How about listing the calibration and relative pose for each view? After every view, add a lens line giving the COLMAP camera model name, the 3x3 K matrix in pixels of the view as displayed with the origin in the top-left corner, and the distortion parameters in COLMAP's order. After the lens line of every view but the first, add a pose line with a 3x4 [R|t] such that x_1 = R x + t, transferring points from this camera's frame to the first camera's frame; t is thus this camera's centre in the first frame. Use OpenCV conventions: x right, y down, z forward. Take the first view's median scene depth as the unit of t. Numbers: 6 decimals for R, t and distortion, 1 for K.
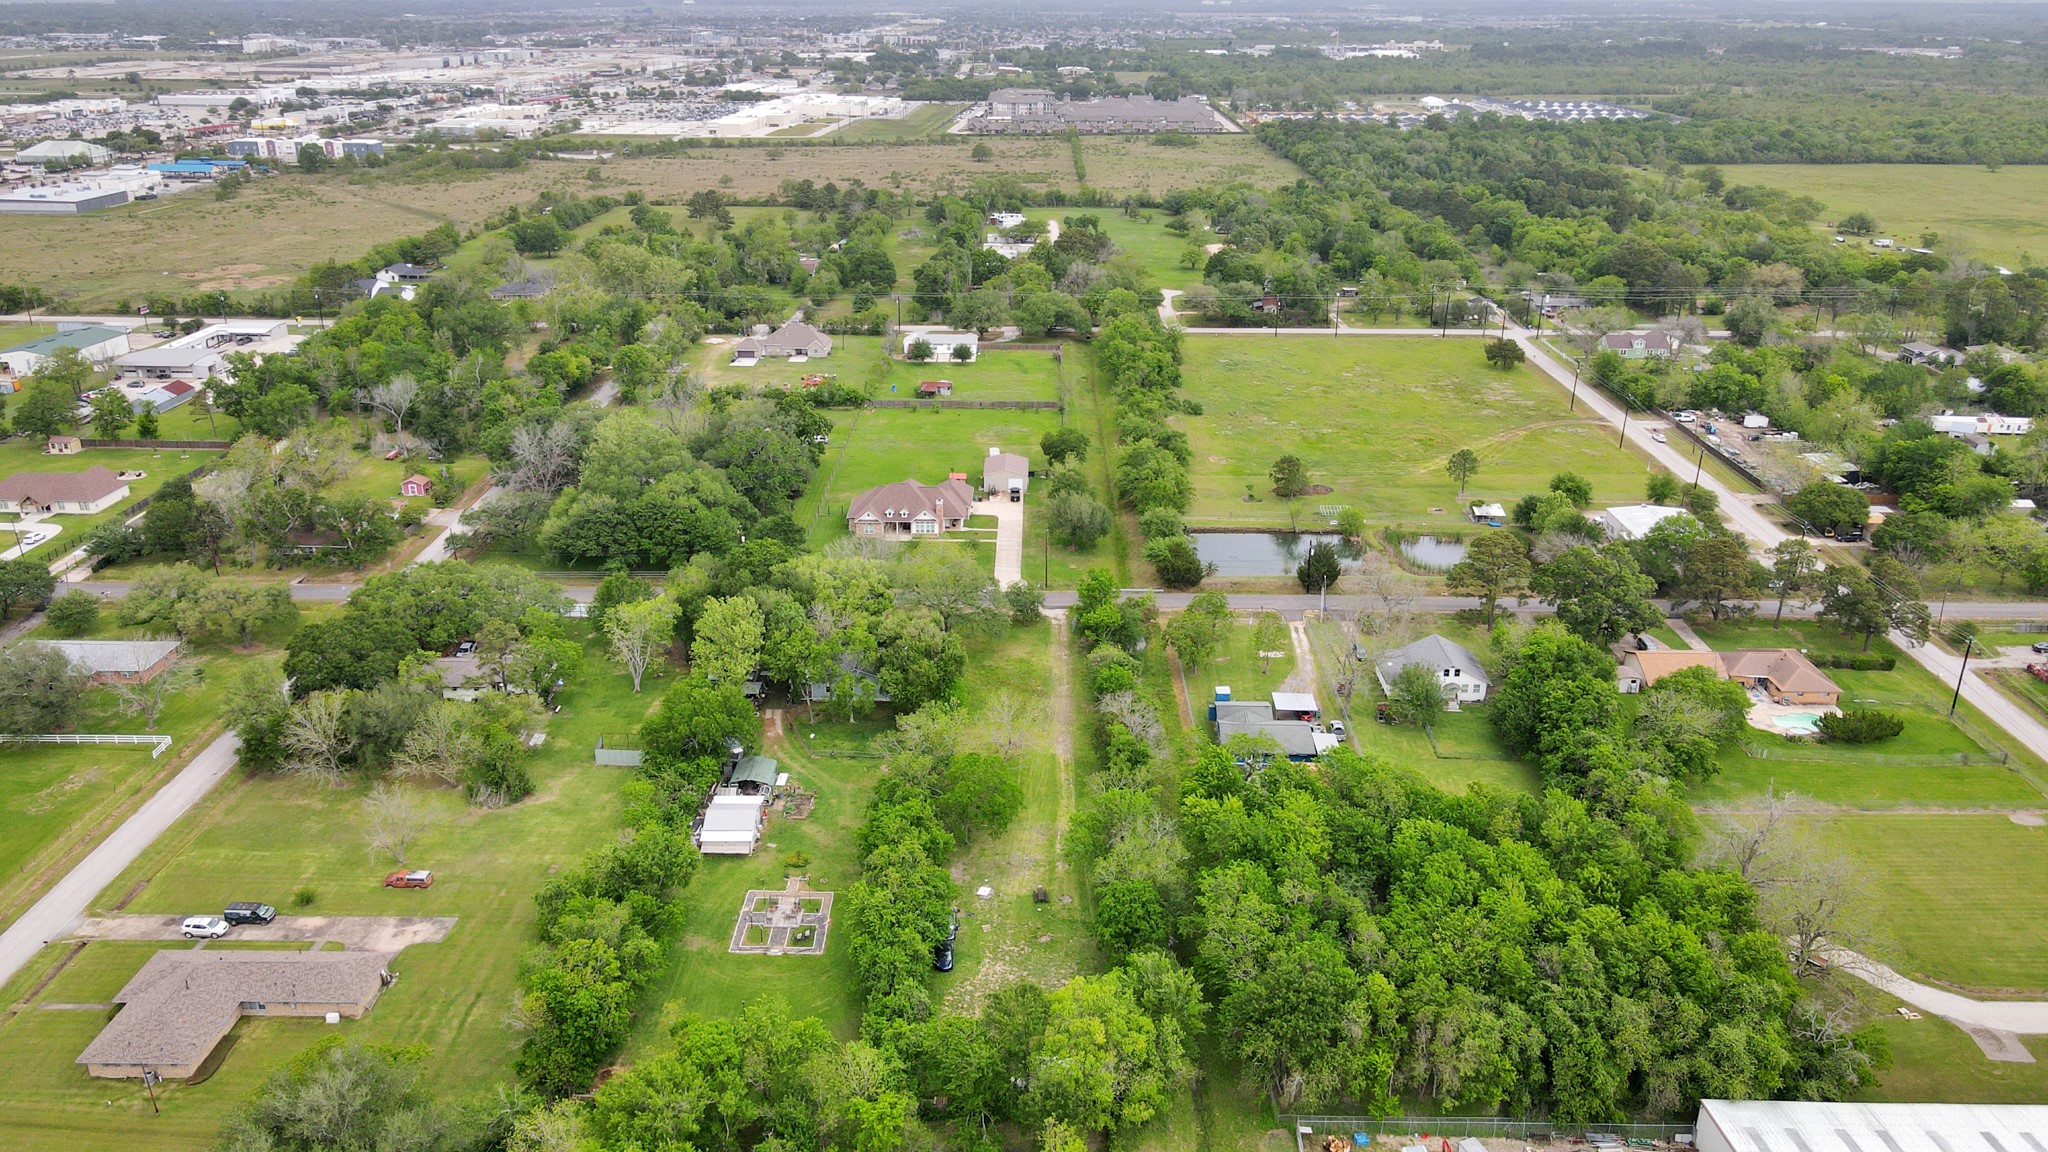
lens RADIAL K [[1510.5, 0, 1010.3], [0, 1510.5, 558.8], [0, 0, 1]] dist [0.007051, 0.032882]
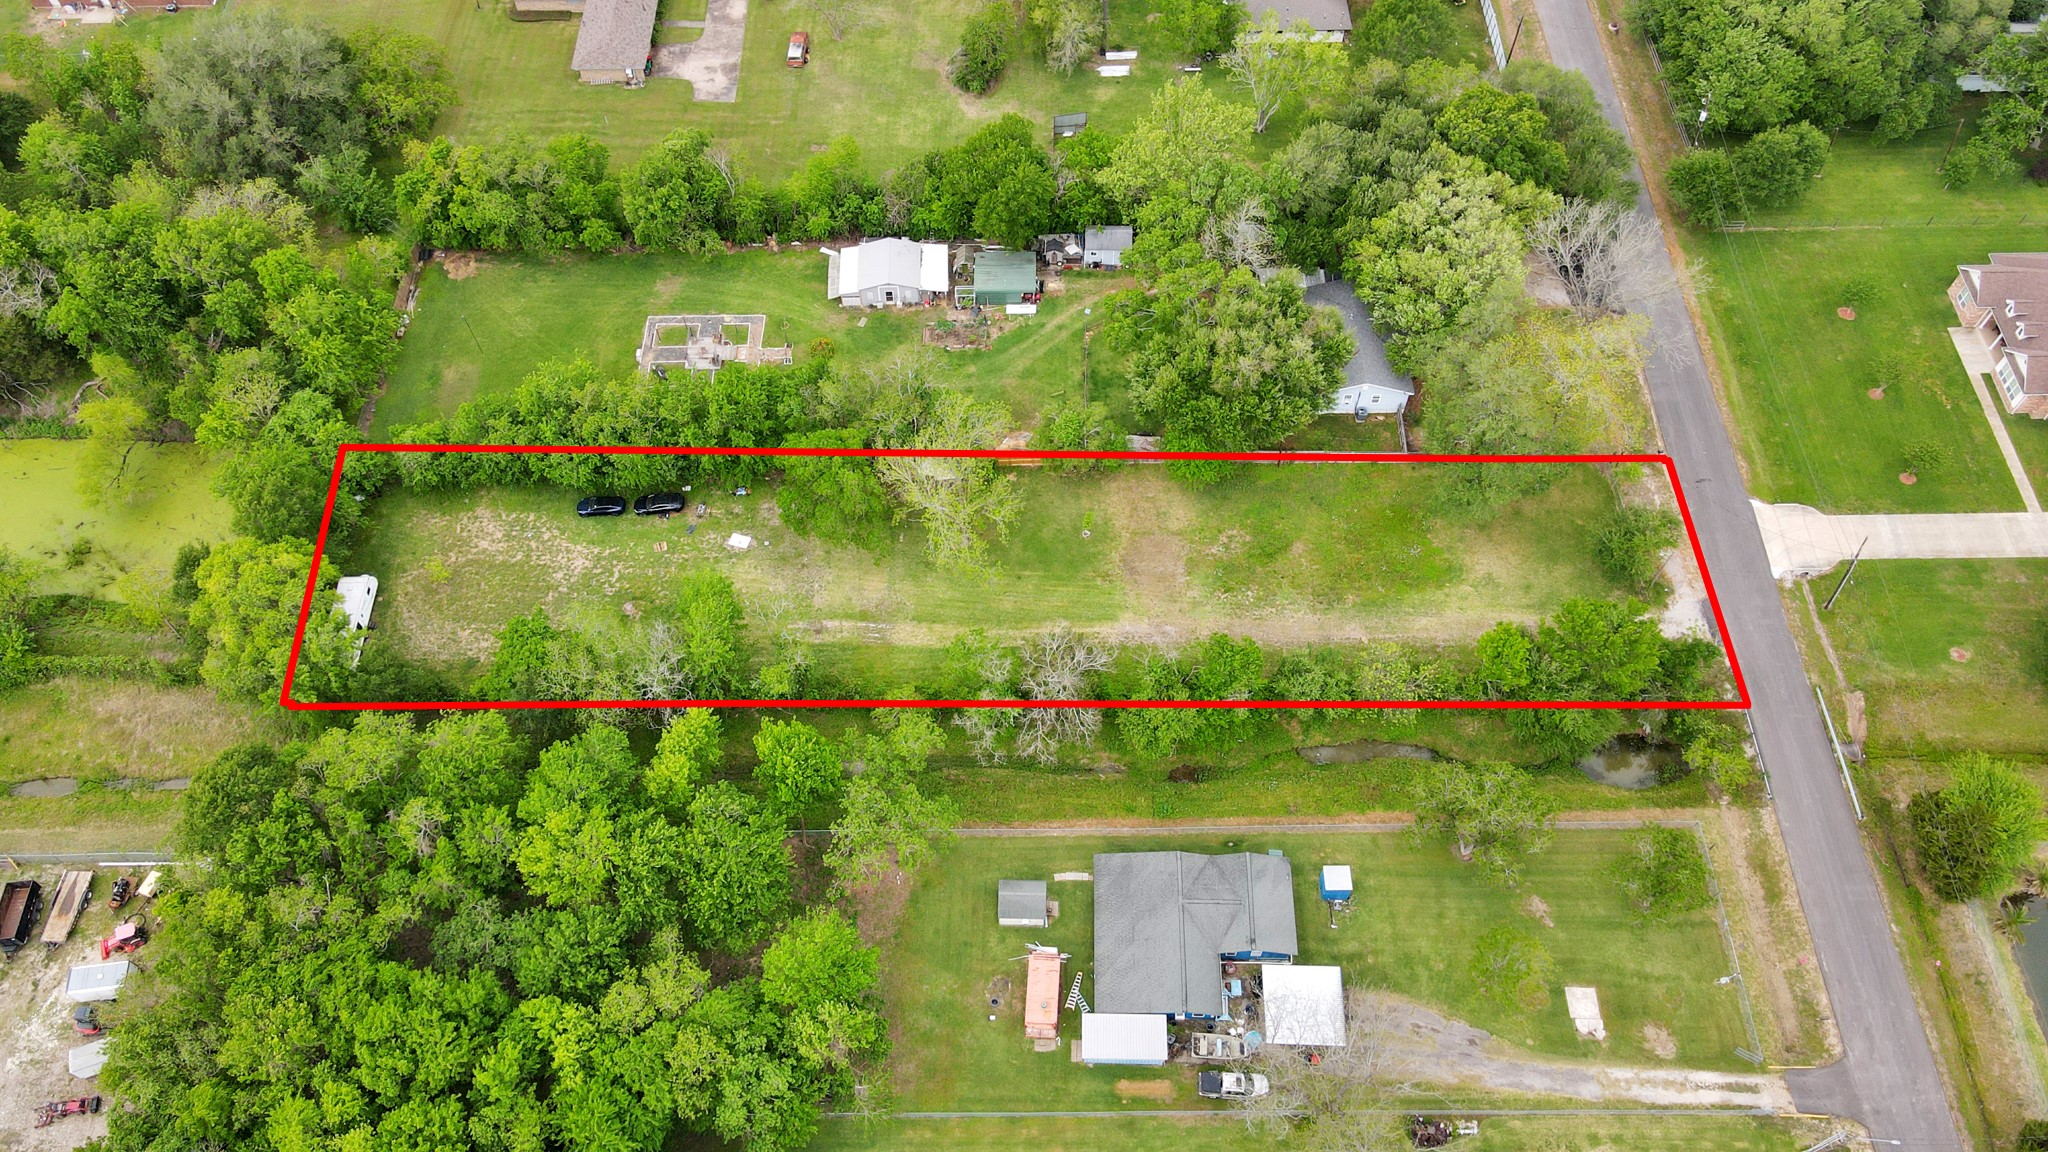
lens RADIAL K [[1499.9, 0, 1012.0], [0, 1499.9, 567.1], [0, 0, 1]] dist [0.014522, 0.014734]
pose [[0.021758, 0.841850, -0.539273, 0.309172], [-0.346226, 0.512368, 0.785880, -0.321257], [0.937899, 0.169611, 0.302618, 0.668282]]
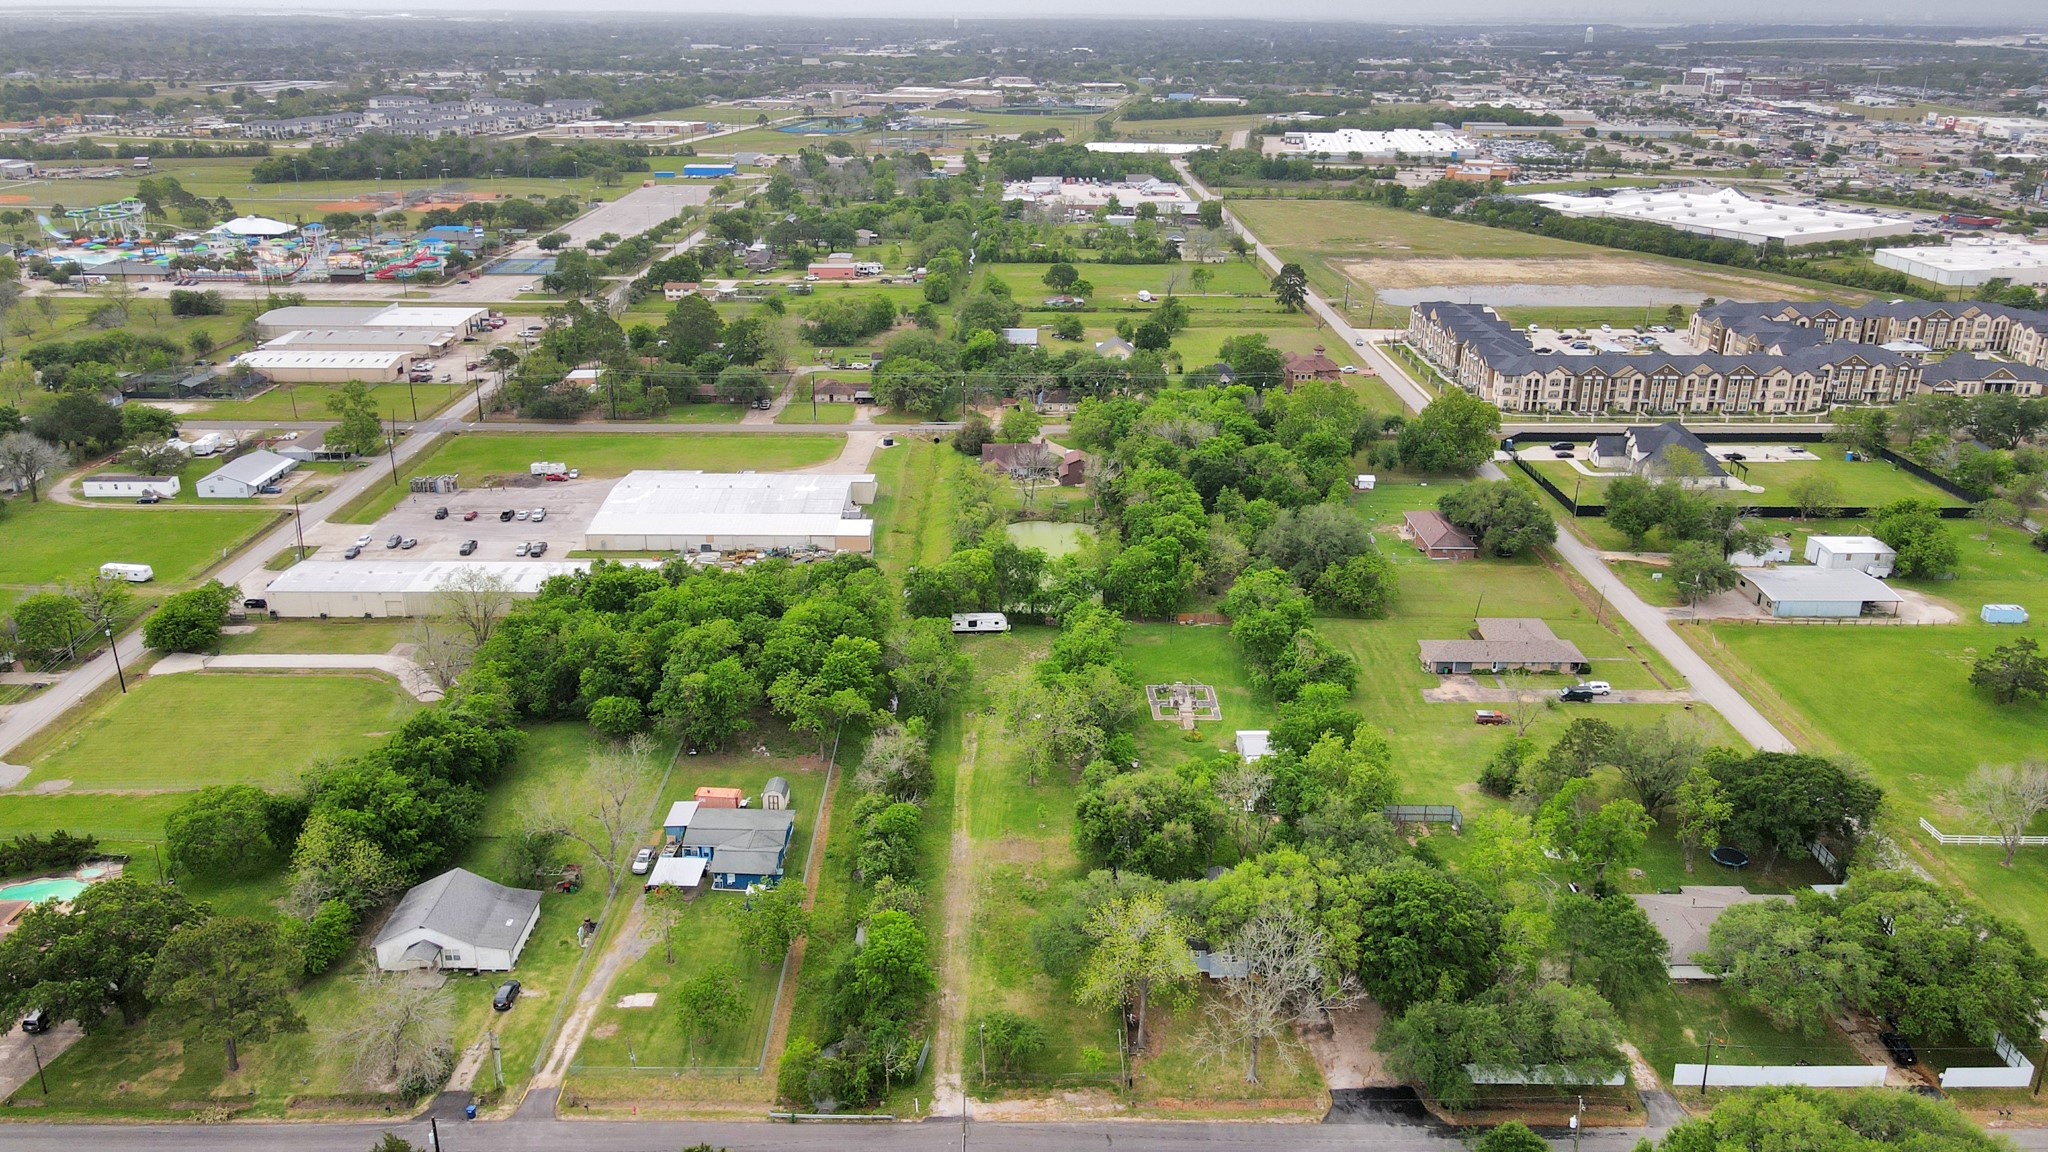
lens RADIAL K [[1509.9, 0, 1008.7], [0, 1509.9, 566.9], [0, 0, 1]] dist [-0.009140, 0.070397]
pose [[-0.999842, -0.002084, -0.017646, 0.020688], [-0.013252, 0.749025, 0.662409, -0.530505], [0.011837, 0.662538, -0.748935, 1.386426]]
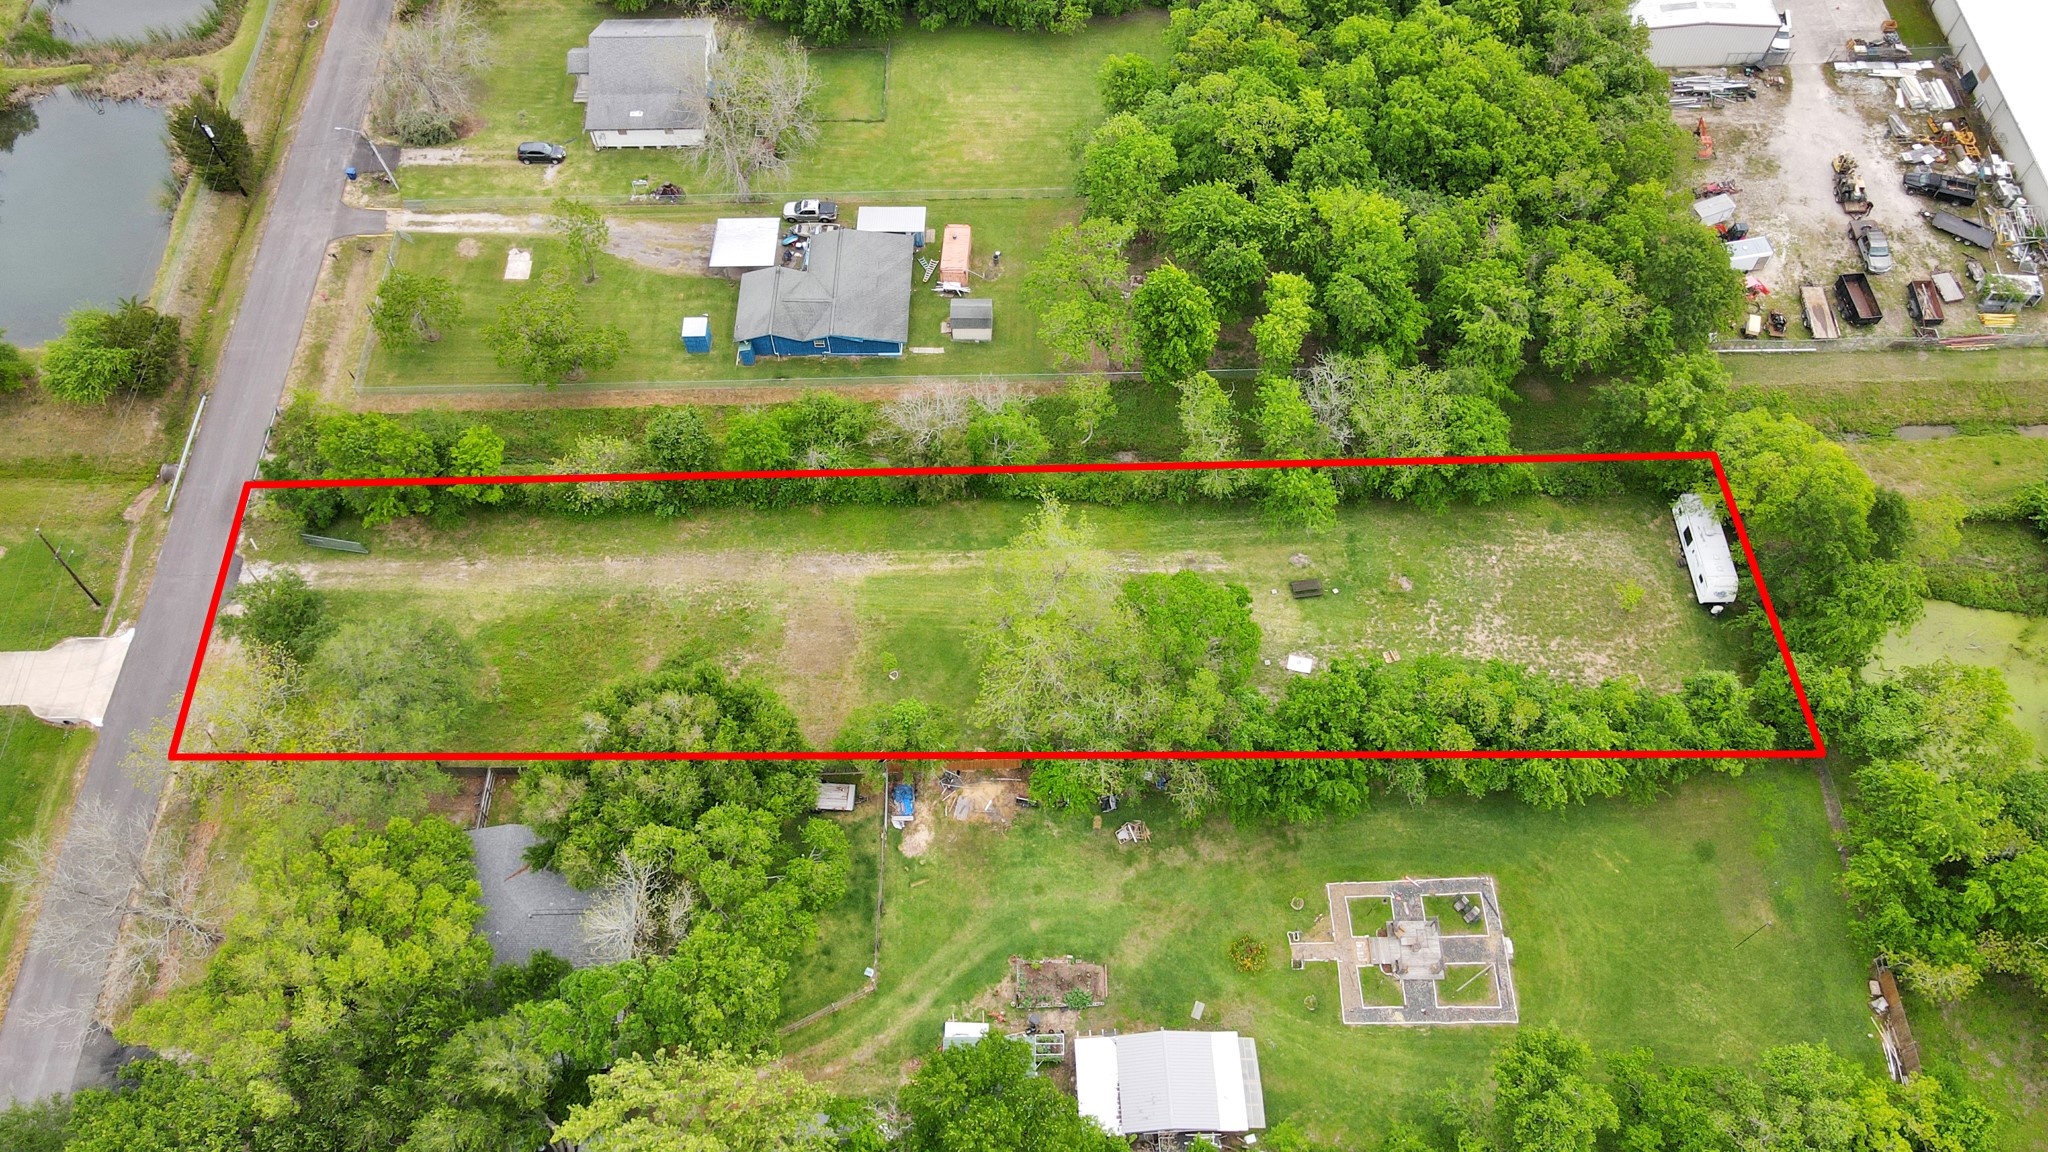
lens RADIAL K [[1499.9, 0, 1012.0], [0, 1499.9, 567.1], [0, 0, 1]] dist [0.014522, 0.014734]
pose [[-0.030327, -0.859985, 0.509417, -0.234187], [0.372396, 0.463237, 0.804197, -0.283487], [-0.927578, 0.214094, 0.306206, 0.672926]]
